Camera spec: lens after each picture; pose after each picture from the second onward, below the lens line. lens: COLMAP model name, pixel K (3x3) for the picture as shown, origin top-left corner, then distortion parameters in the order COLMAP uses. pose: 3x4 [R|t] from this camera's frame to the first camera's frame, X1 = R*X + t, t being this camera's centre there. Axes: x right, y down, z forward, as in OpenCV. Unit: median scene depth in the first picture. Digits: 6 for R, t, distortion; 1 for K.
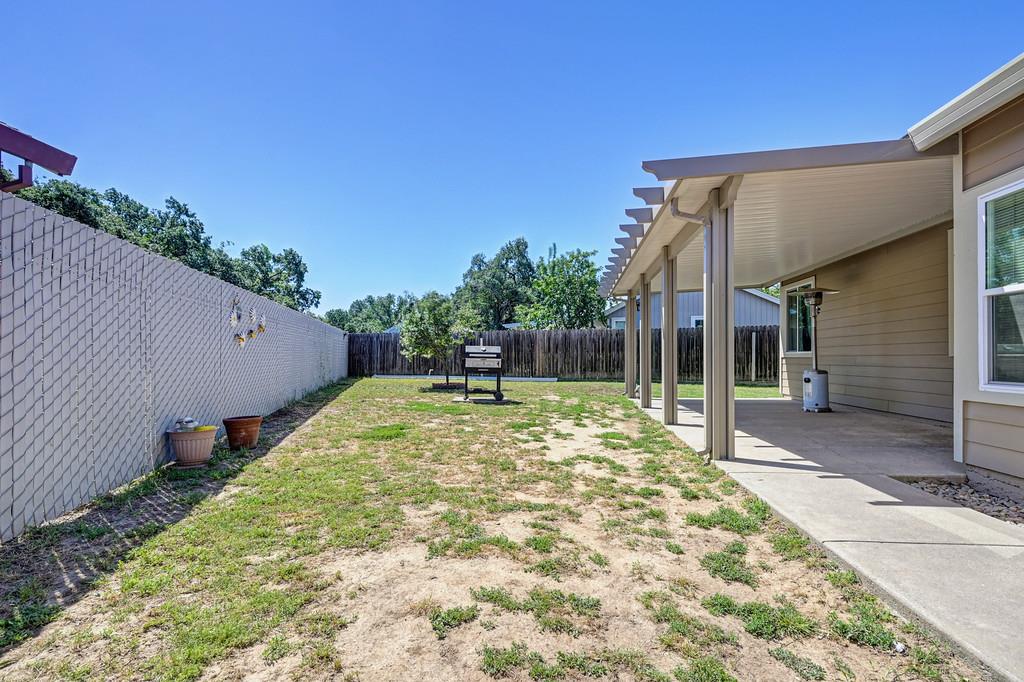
lens RADIAL K [[453.8, 0, 512.7], [0, 453.8, 357.0], [0, 0, 1]] dist [-0.001709, 0.000212]
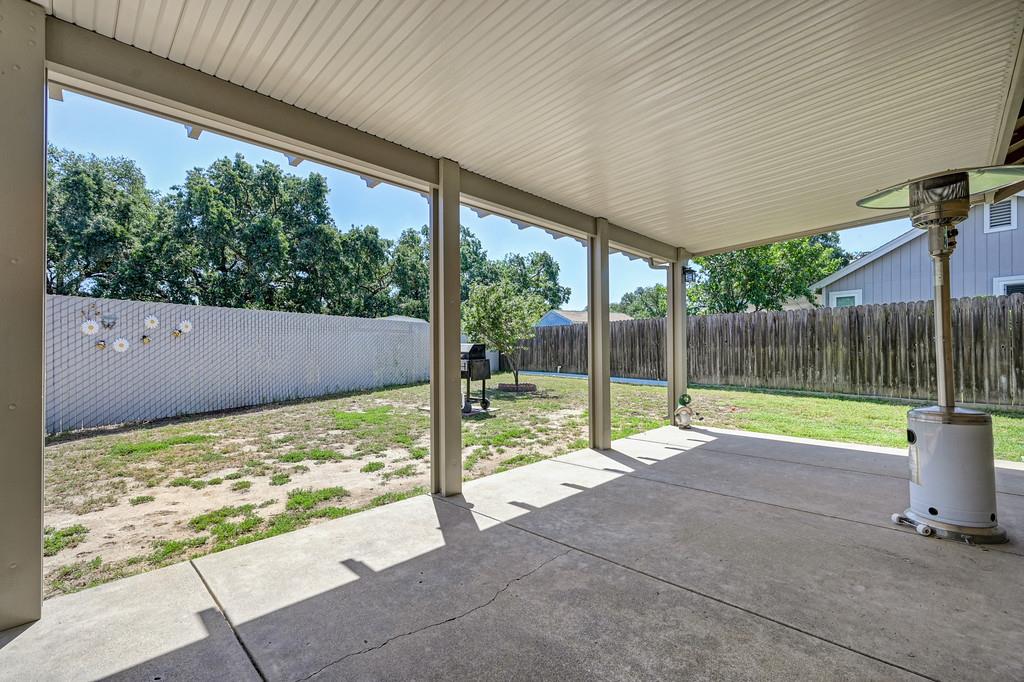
lens RADIAL K [[444.0, 0, 512.0], [0, 444.0, 341.0], [0, 0, 1]] dist [-0.000860, 0.000310]
pose [[0.799078, -0.013425, -0.601077, 0.106943], [0.004440, 0.999855, -0.016429, -0.003477], [0.601211, 0.010460, 0.799022, 0.094343]]
